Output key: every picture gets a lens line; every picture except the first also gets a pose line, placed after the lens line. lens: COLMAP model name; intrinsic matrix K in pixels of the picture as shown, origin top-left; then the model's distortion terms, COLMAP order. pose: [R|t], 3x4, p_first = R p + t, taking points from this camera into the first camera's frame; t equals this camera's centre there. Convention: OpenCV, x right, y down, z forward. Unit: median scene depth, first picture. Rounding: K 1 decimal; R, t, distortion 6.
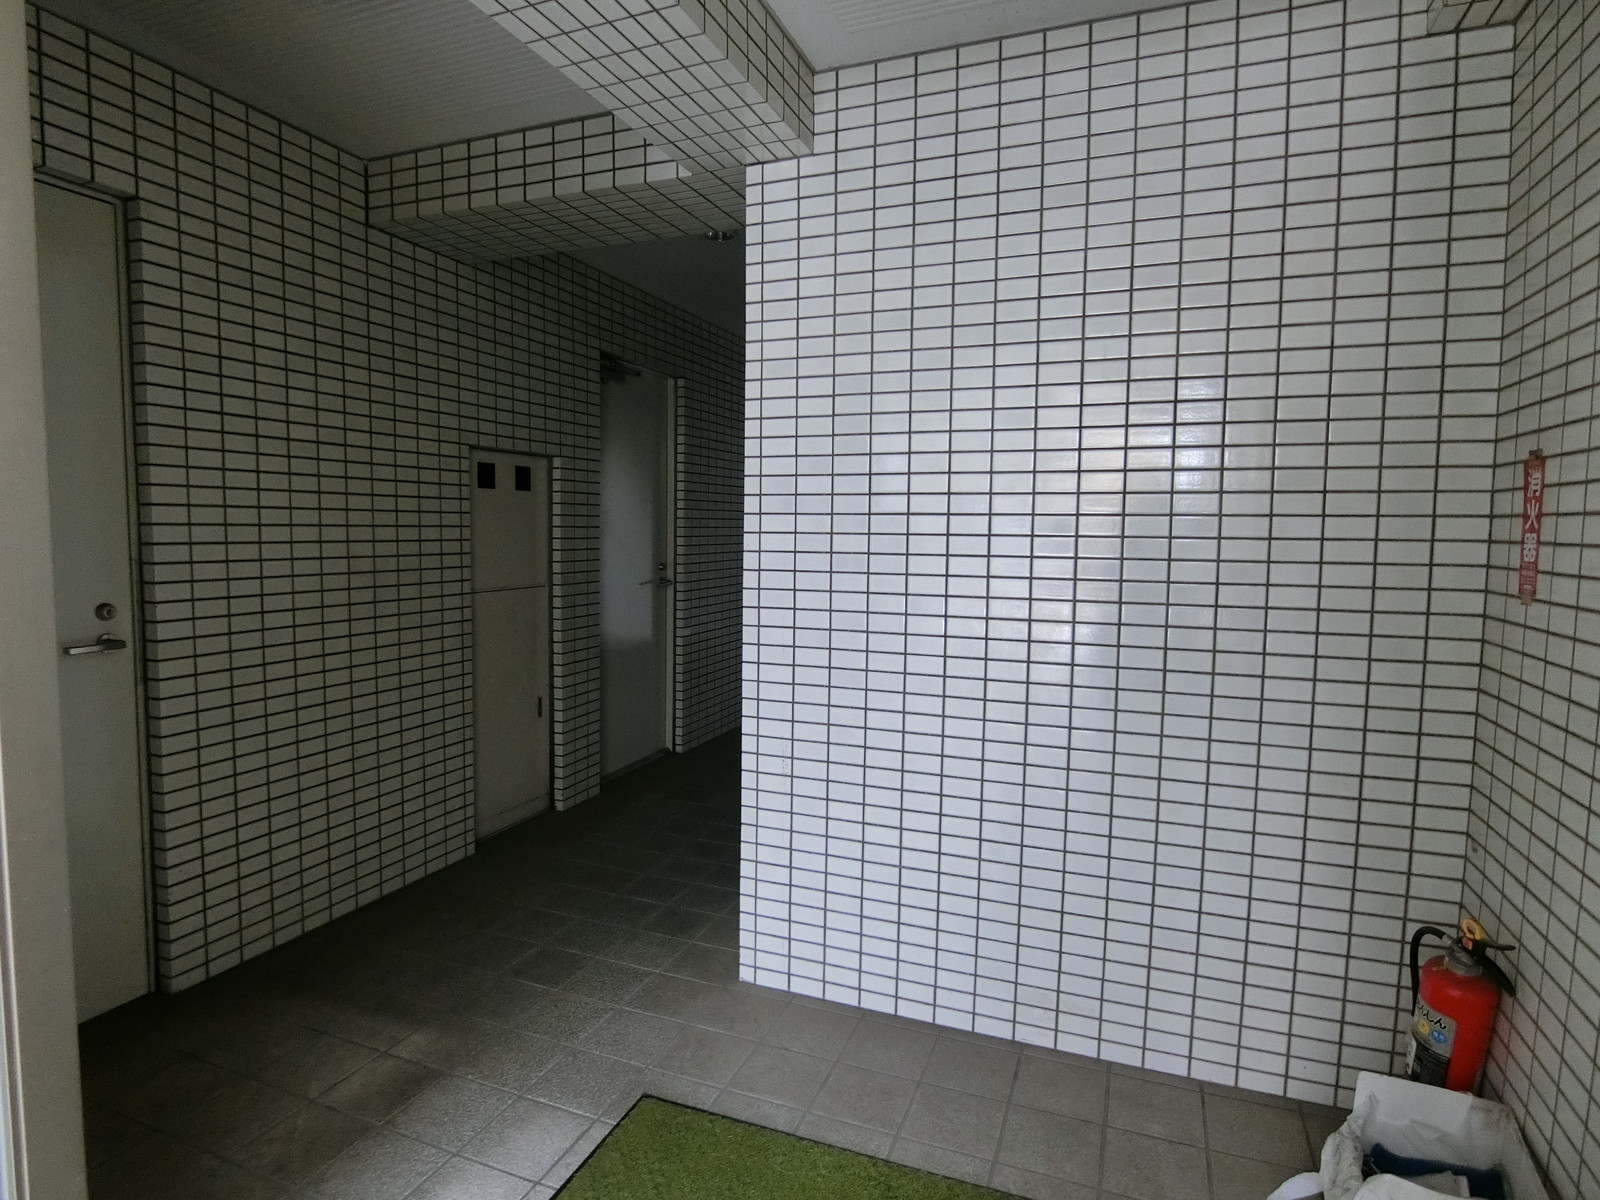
lens RADIAL K [[904.9, 0, 784.1], [0, 904.9, 594.4], [0, 0, 1]] dist [-0.021865, -0.000356]
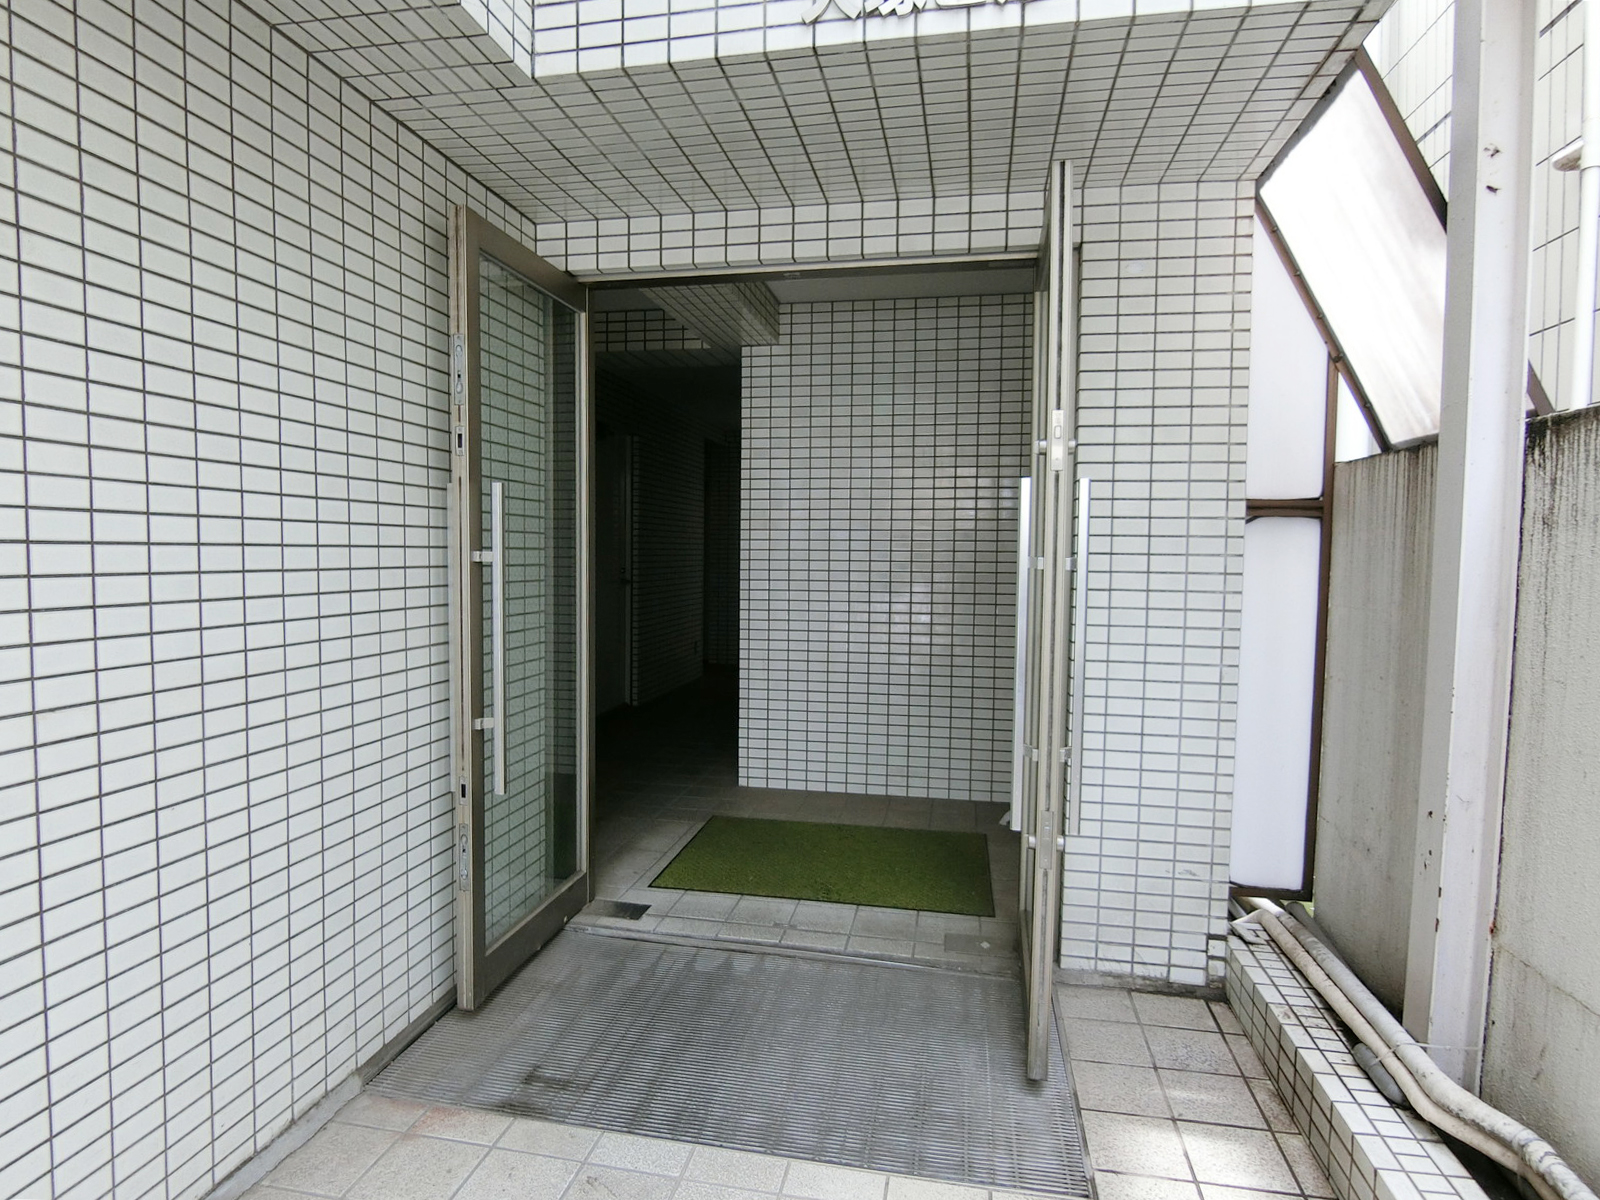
lens RADIAL K [[904.9, 0, 803.3], [0, 904.9, 601.7], [0, 0, 1]] dist [-0.021865, -0.000356]
pose [[0.978594, -0.012760, 0.205402, -0.318551], [0.016808, 0.999697, -0.017975, 0.099953], [-0.205111, 0.021043, 0.978513, -0.892607]]
